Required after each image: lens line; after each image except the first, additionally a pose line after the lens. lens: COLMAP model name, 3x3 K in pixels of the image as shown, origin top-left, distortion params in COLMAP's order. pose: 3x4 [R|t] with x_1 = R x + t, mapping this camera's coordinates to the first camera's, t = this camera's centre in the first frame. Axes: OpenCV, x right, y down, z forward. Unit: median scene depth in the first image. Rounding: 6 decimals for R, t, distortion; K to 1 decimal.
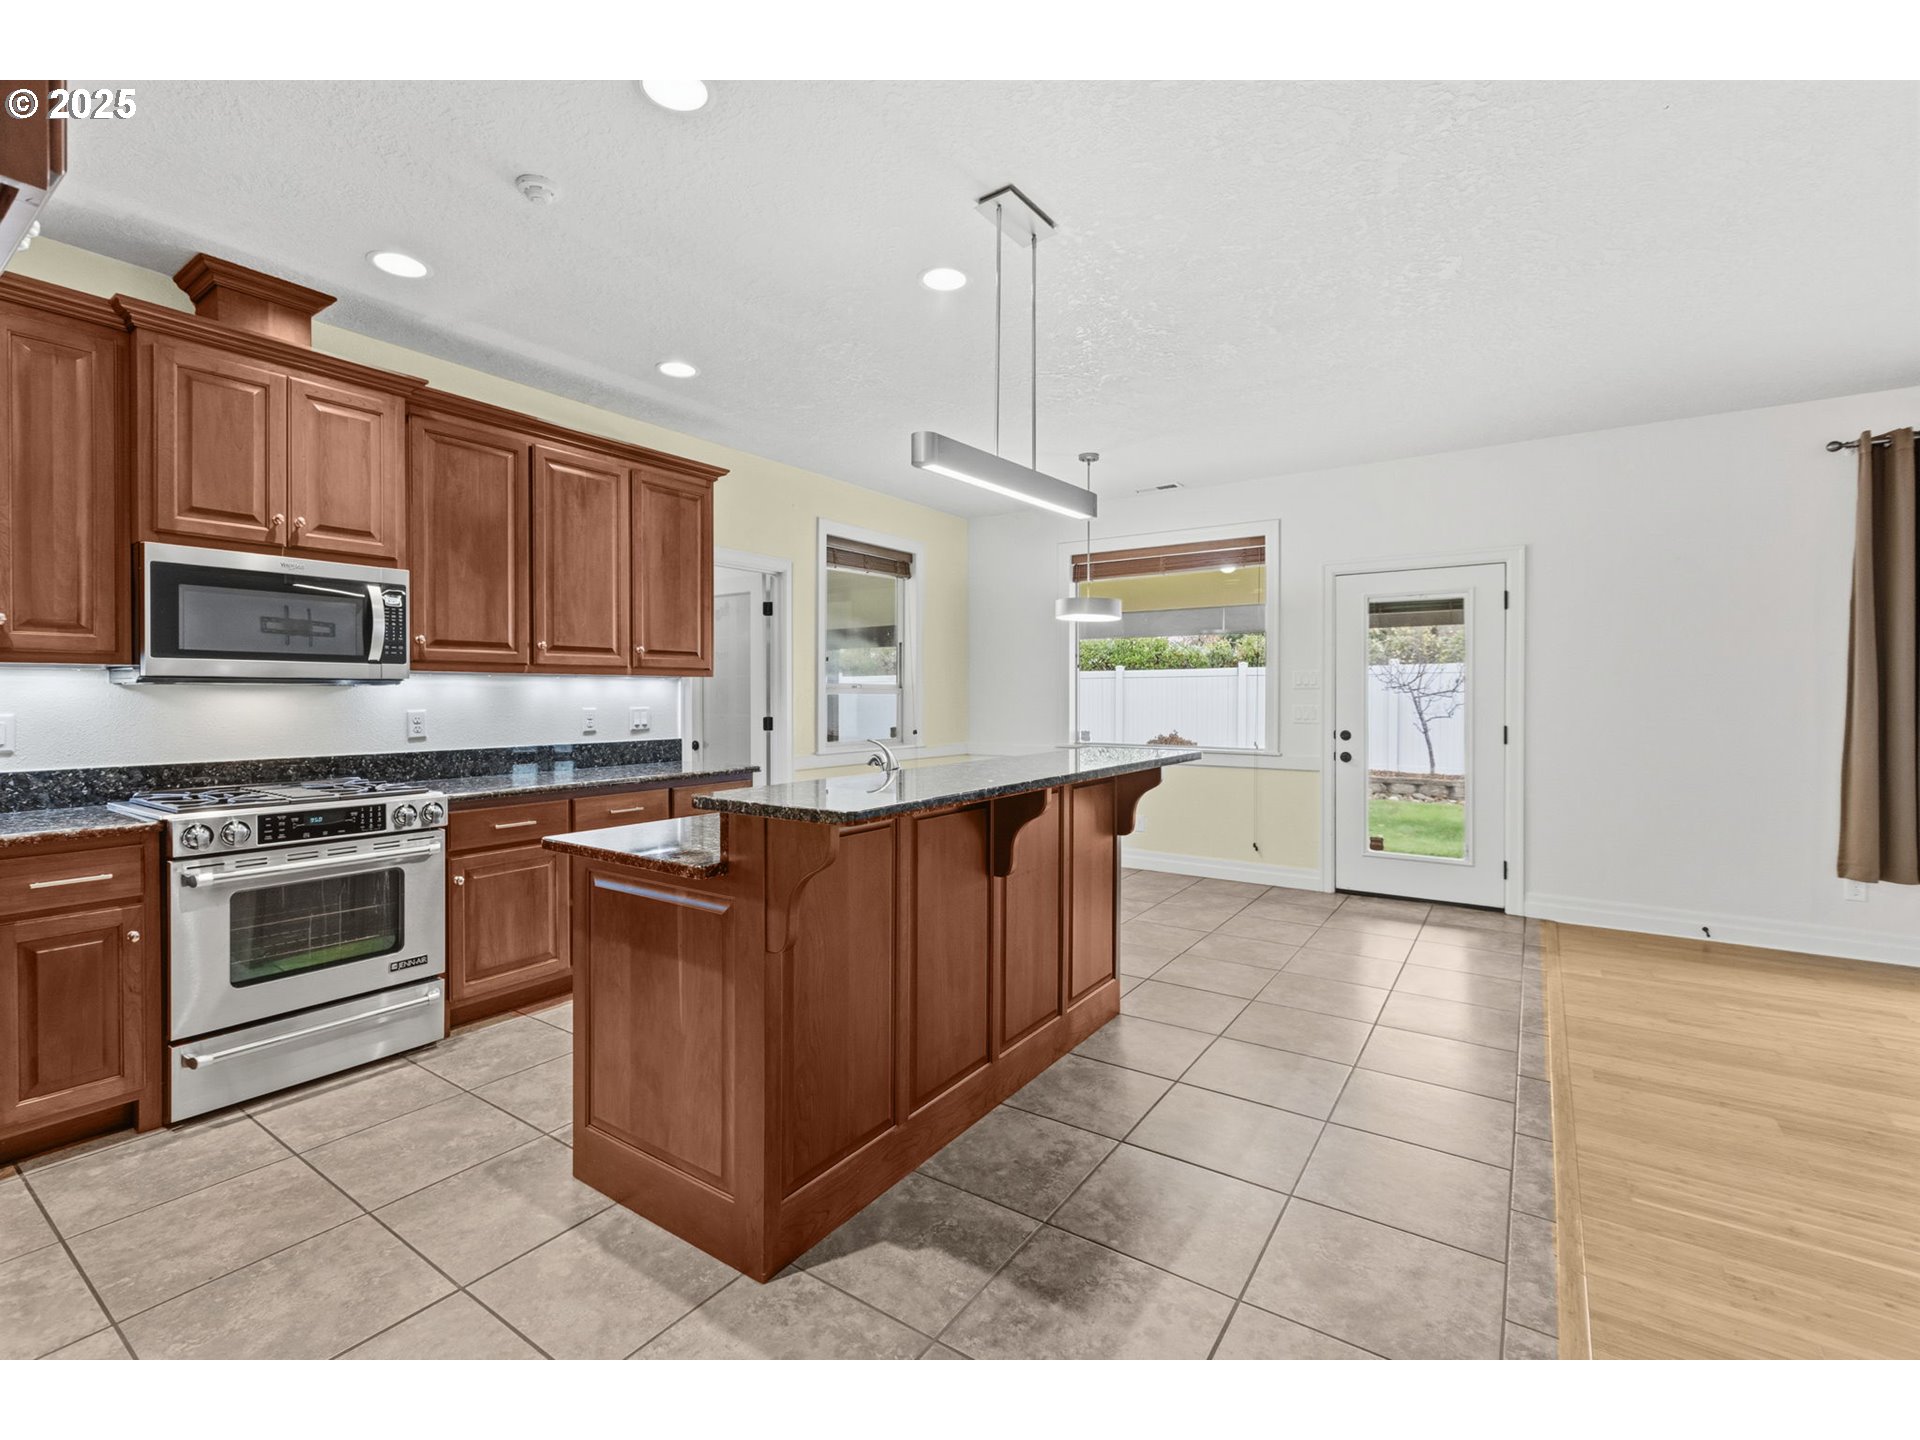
lens RADIAL K [[853.2, 0, 938.4], [0, 853.2, 700.8], [0, 0, 1]] dist [-0.000700, -0.000788]
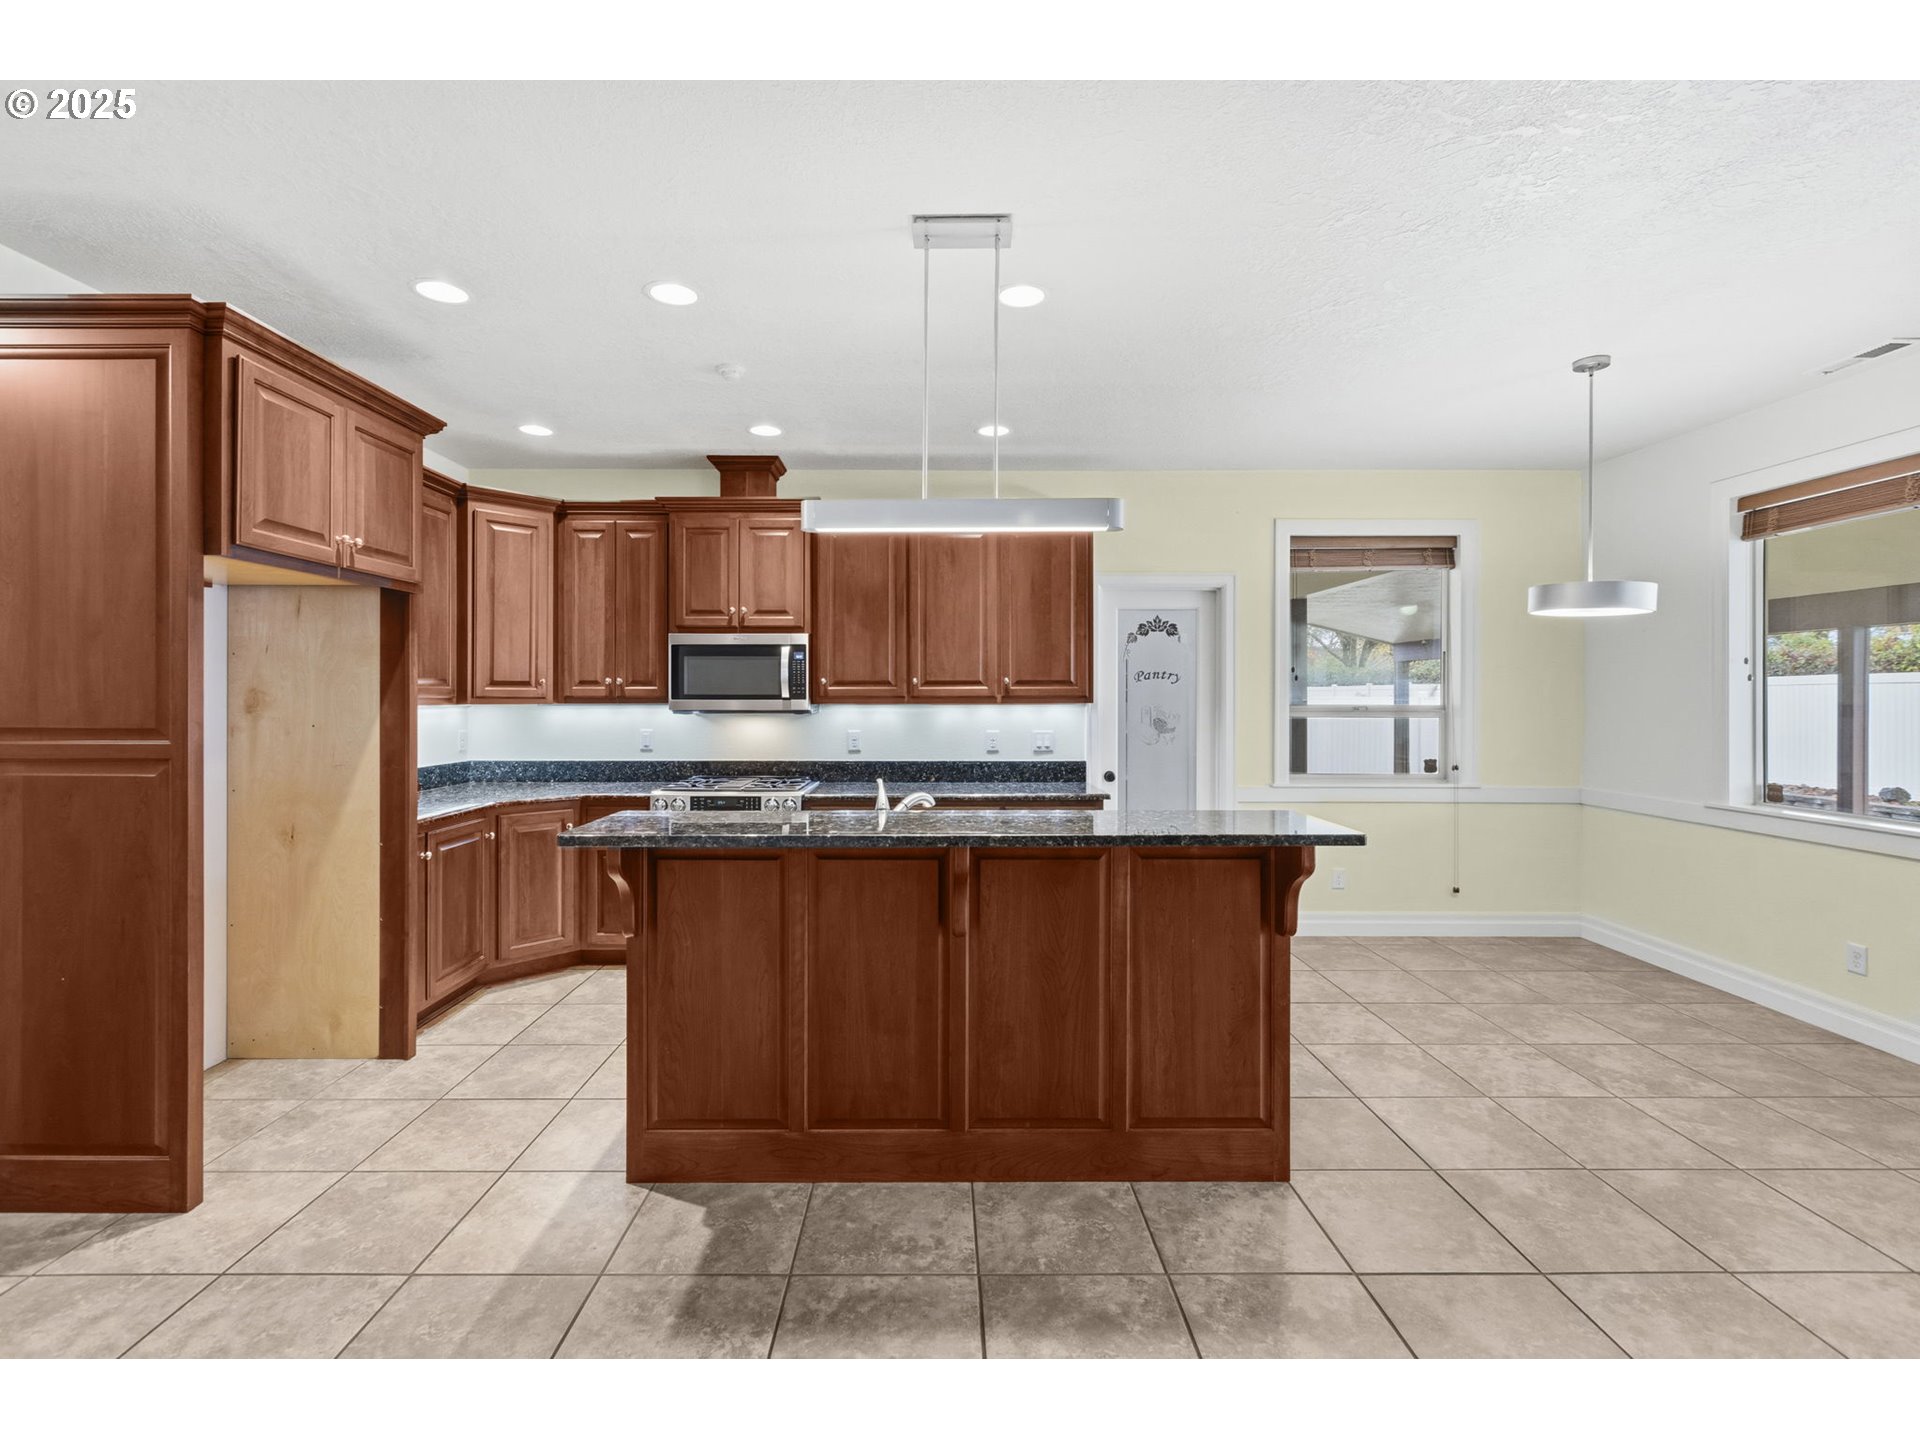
lens RADIAL K [[862.0, 0, 949.9], [0, 862.0, 693.6], [0, 0, 1]] dist [-0.000715, 0.000104]
pose [[0.577579, -0.004462, -0.816322, 0.769361], [-0.005780, 0.999938, -0.009555, -0.045532], [0.816314, 0.010238, 0.577518, 0.405656]]
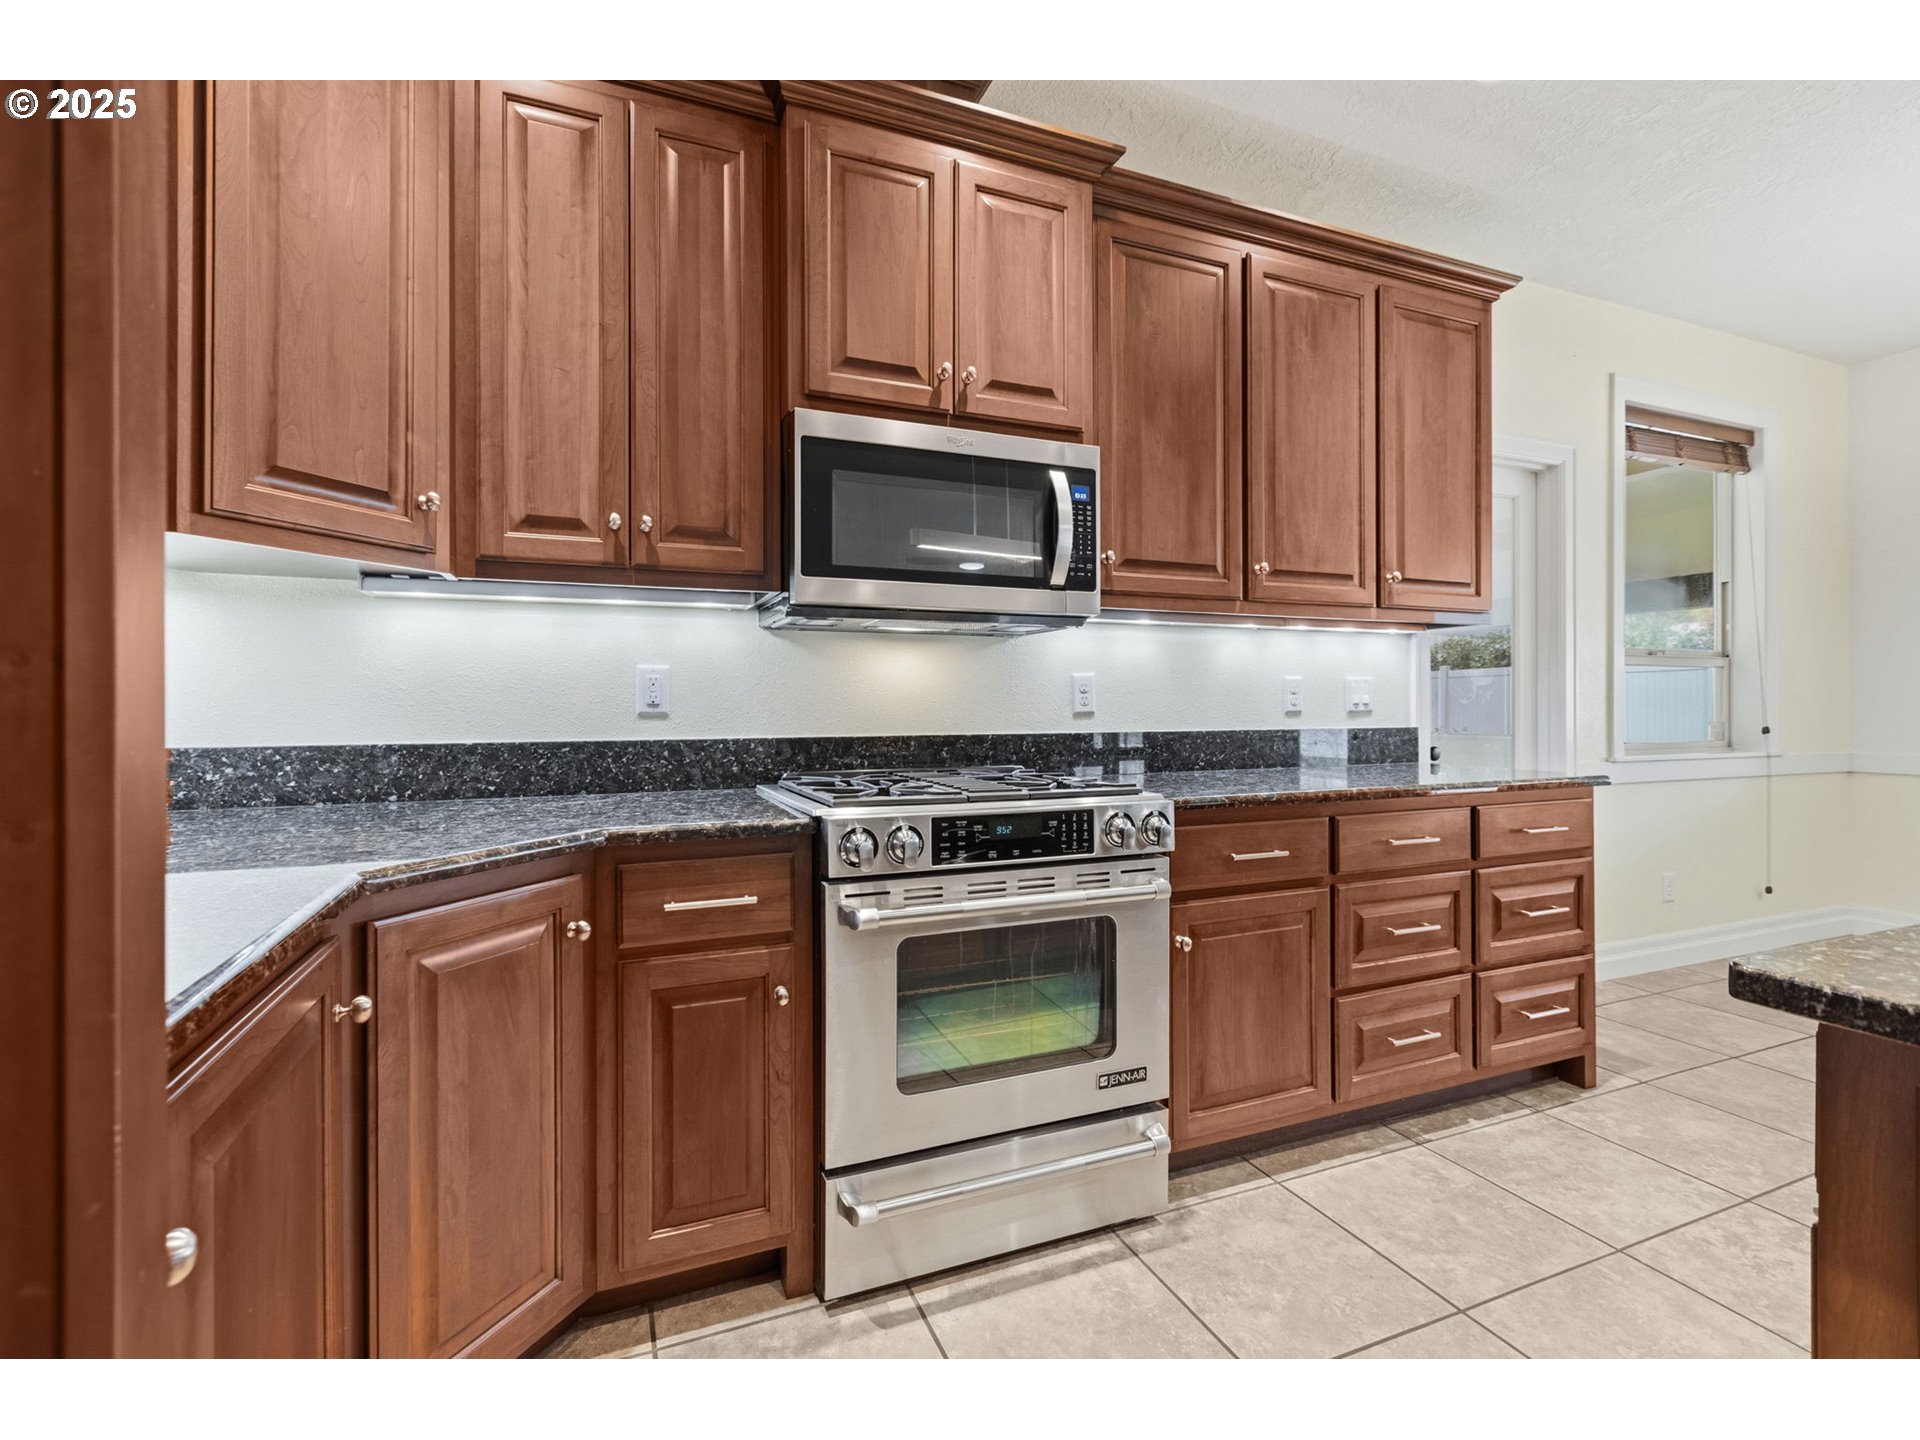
lens RADIAL K [[853.2, 0, 938.4], [0, 853.2, 700.8], [0, 0, 1]] dist [-0.000700, -0.000788]
pose [[0.837789, -0.005152, -0.545970, -0.415345], [-0.000475, 0.999948, -0.010164, 0.051162], [0.545994, 0.008775, 0.837743, 0.441181]]
